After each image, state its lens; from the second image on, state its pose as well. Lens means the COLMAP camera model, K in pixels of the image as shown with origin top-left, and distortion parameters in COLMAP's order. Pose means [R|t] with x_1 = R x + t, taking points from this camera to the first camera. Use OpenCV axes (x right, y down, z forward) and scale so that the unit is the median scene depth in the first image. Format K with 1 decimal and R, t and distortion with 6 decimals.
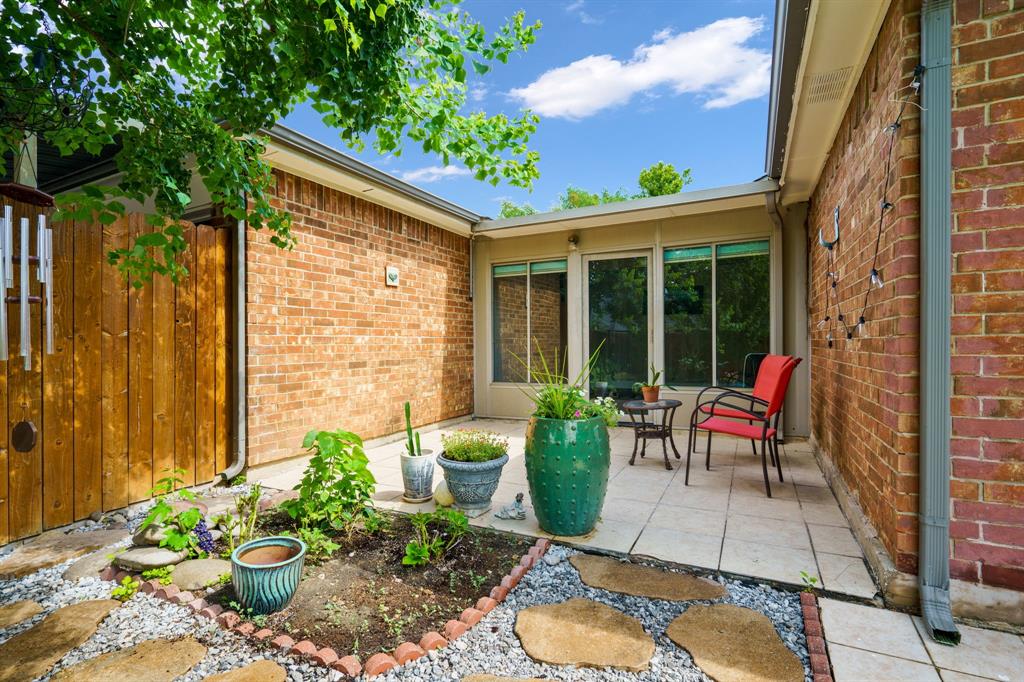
lens RADIAL K [[474.8, 0, 504.0], [0, 474.8, 345.5], [0, 0, 1]] dist [0.003803, 0.000615]
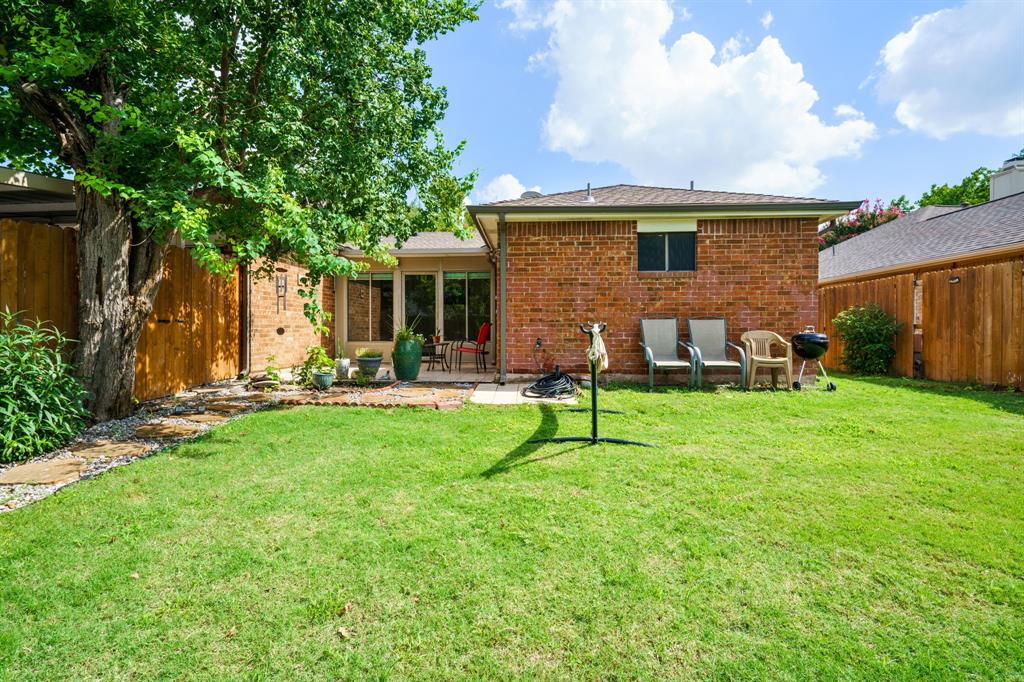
lens RADIAL K [[474.8, 0, 508.5], [0, 474.8, 338.4], [0, 0, 1]] dist [0.003803, 0.000615]
pose [[0.904389, -0.000909, 0.426708, -0.356851], [-0.004429, 0.999924, 0.011518, 0.069218], [-0.426686, -0.012307, 0.904316, -1.226512]]
